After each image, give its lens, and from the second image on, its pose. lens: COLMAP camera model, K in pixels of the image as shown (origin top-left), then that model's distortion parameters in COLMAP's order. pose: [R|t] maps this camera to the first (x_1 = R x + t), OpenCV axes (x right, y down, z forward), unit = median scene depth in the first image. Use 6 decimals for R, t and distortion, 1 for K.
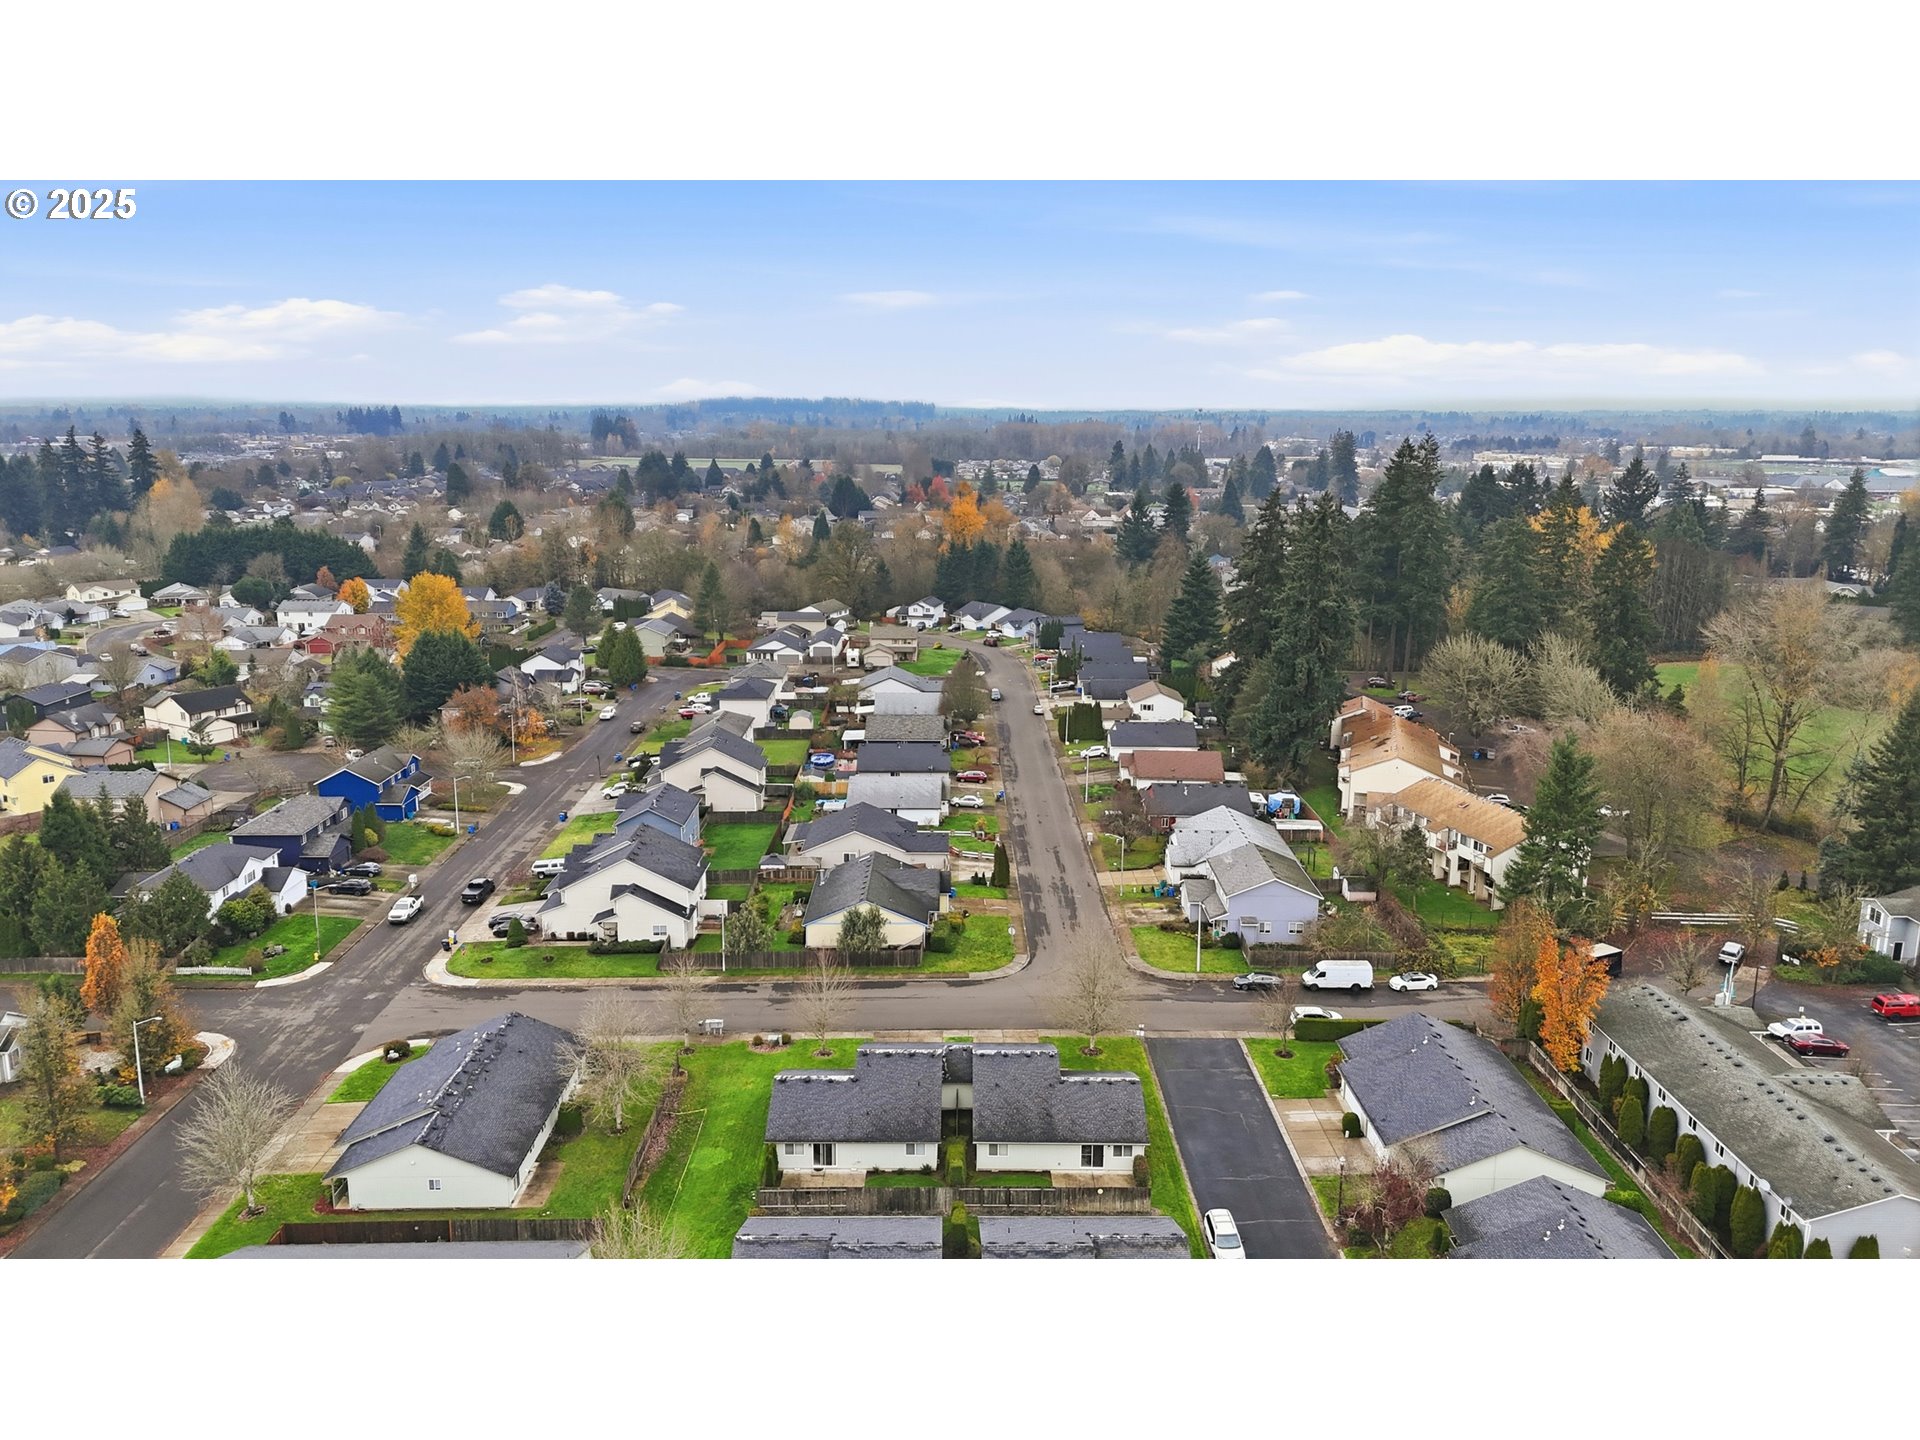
lens RADIAL K [[1394.9, 0, 960.0], [0, 1394.9, 720.0], [0, 0, 1]] dist [0.133793, -0.135621]
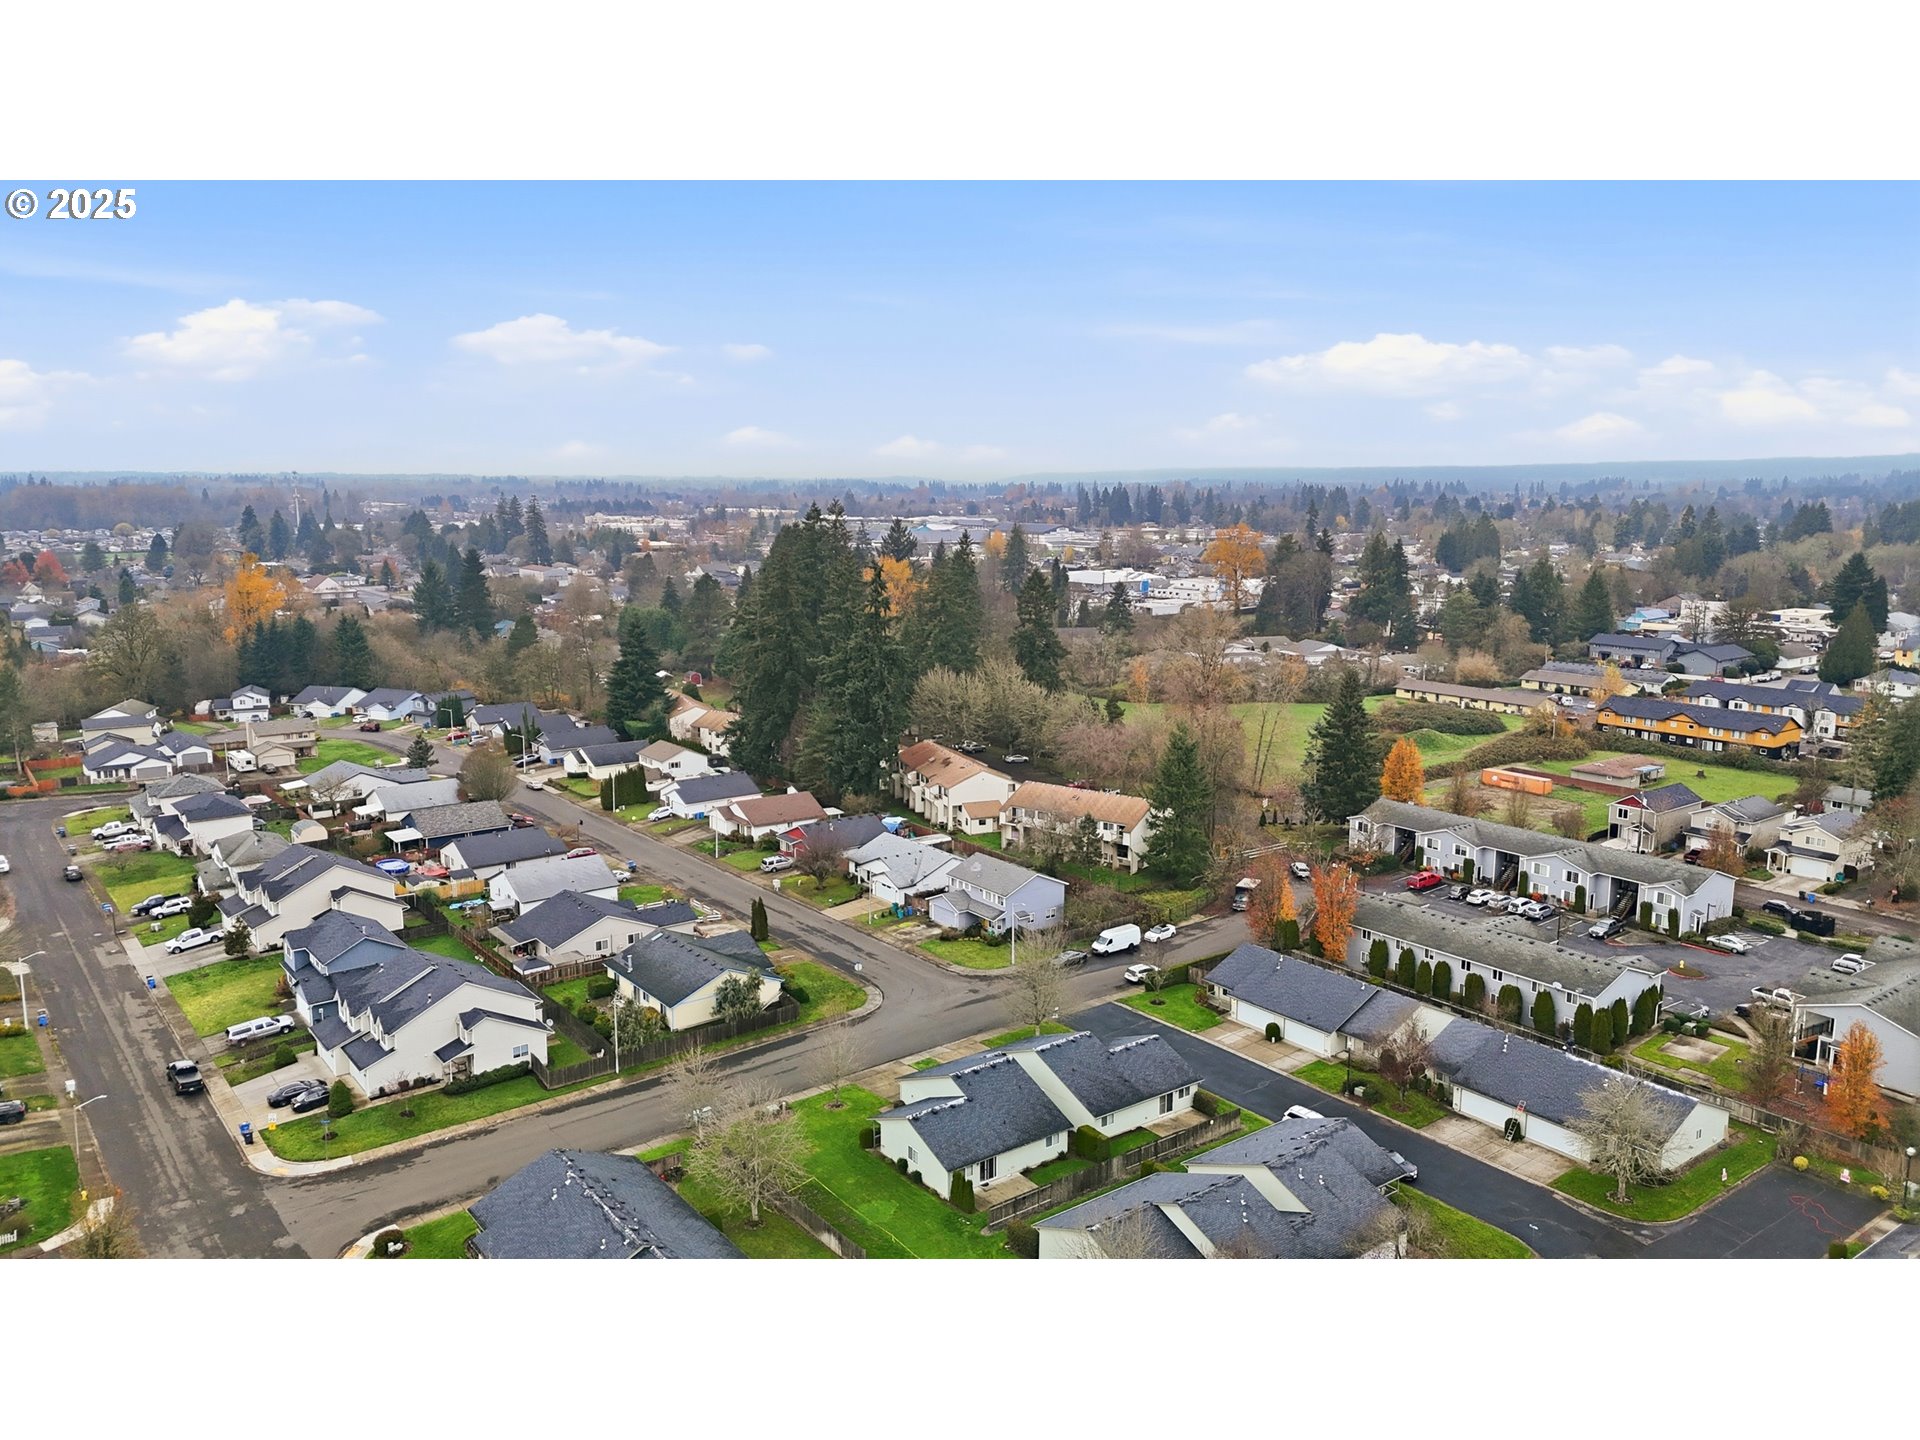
lens RADIAL K [[1394.9, 0, 960.0], [0, 1394.9, 720.0], [0, 0, 1]] dist [0.133793, -0.135621]
pose [[0.805008, -0.108730, 0.583216, -0.493741], [0.133547, 0.991042, 0.000428, -0.023979], [-0.578038, 0.077542, 0.812317, 0.079485]]
